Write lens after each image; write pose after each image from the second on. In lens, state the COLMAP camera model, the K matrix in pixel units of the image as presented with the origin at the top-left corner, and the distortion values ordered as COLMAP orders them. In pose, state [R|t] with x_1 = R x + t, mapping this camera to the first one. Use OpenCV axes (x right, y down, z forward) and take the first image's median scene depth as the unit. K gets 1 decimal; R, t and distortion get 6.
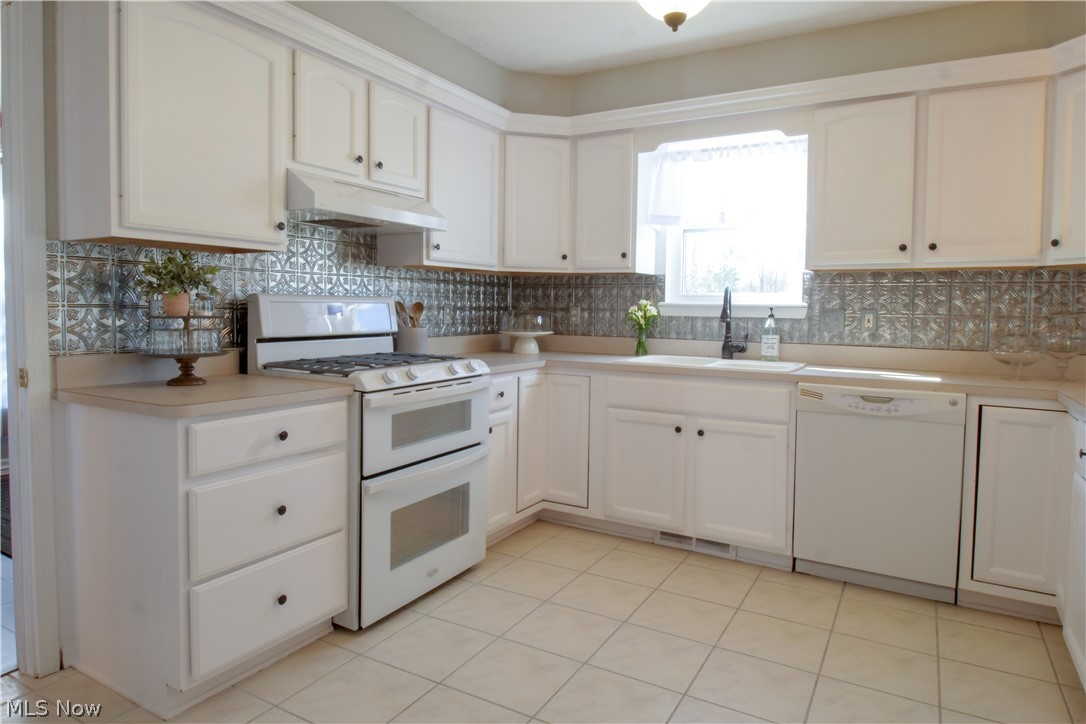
lens RADIAL K [[661.0, 0, 536.7], [0, 661.0, 338.3], [0, 0, 1]] dist [0.002576, -0.014286]
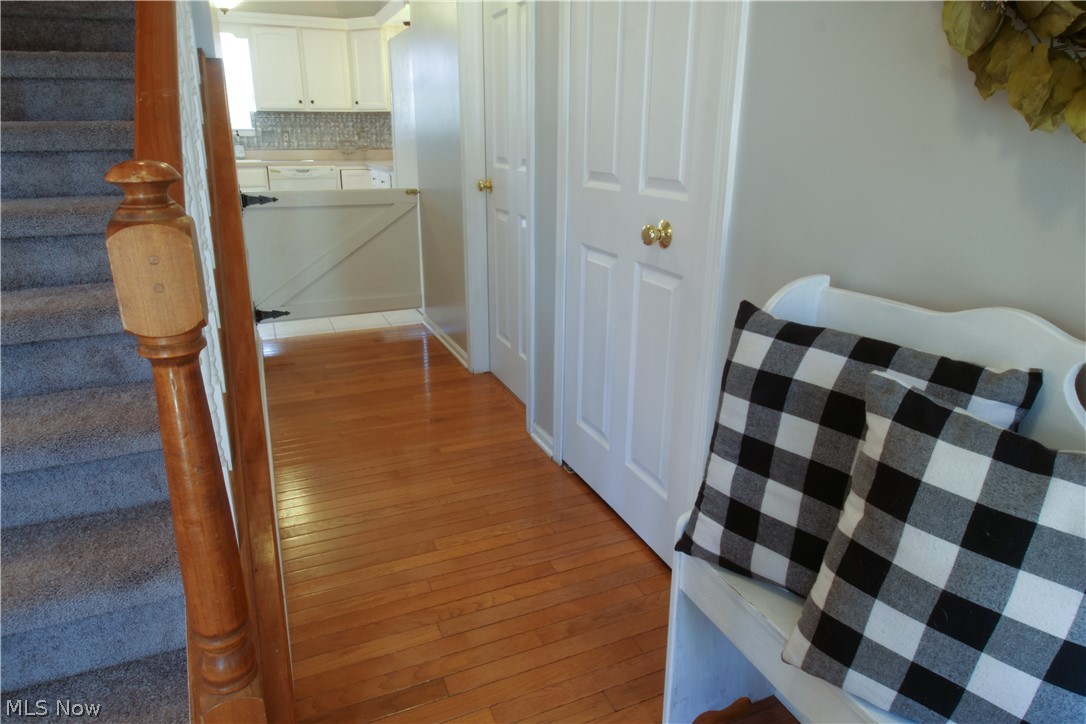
lens RADIAL K [[661.0, 0, 544.4], [0, 661.0, 352.3], [0, 0, 1]] dist [0.002576, -0.014286]
pose [[0.590358, -0.261254, 0.763691, -0.821414], [0.039367, 0.954361, 0.296049, 0.038909], [-0.806181, -0.144711, 0.573699, -0.991119]]
